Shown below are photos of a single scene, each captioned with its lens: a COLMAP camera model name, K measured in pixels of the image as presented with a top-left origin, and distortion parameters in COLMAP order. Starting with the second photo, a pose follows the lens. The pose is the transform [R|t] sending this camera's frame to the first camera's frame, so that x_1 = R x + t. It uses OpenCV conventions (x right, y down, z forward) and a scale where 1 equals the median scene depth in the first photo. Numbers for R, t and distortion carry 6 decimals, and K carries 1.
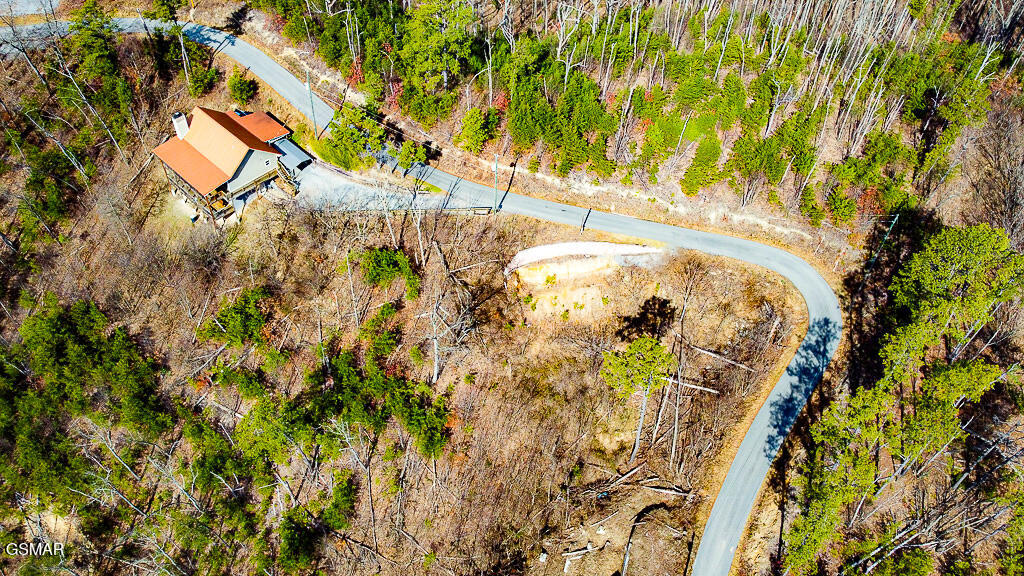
lens RADIAL K [[774.2, 0, 512.0], [0, 774.2, 288.0], [0, 0, 1]] dist [-0.001195, -0.000623]
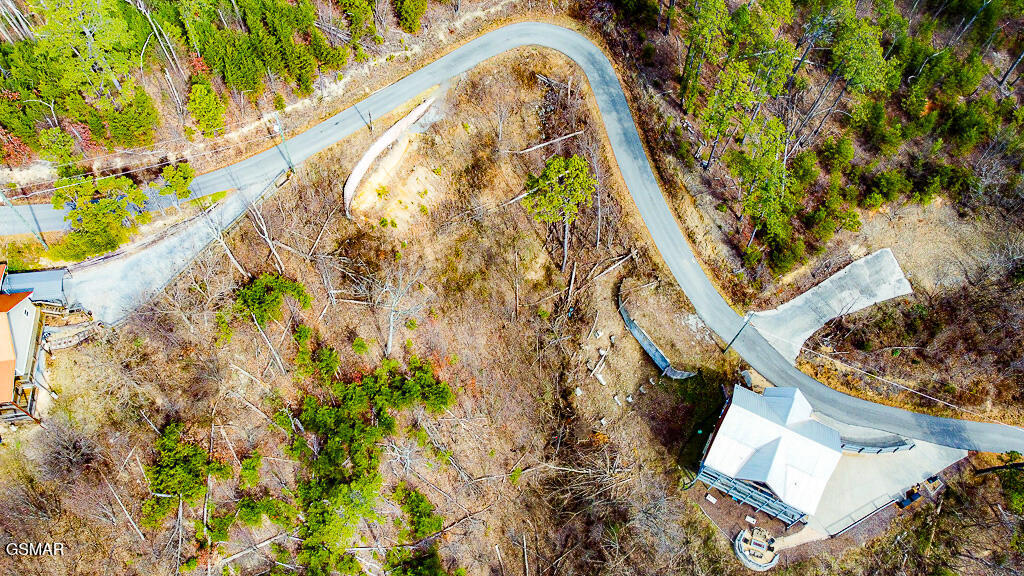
lens RADIAL K [[774.2, 0, 512.0], [0, 774.2, 288.0], [0, 0, 1]] dist [-0.001195, -0.000623]
pose [[0.626057, -0.688814, 0.365497, -0.287410], [0.591294, 0.724921, 0.353357, -0.171699], [-0.508353, -0.005105, 0.861134, 0.127223]]
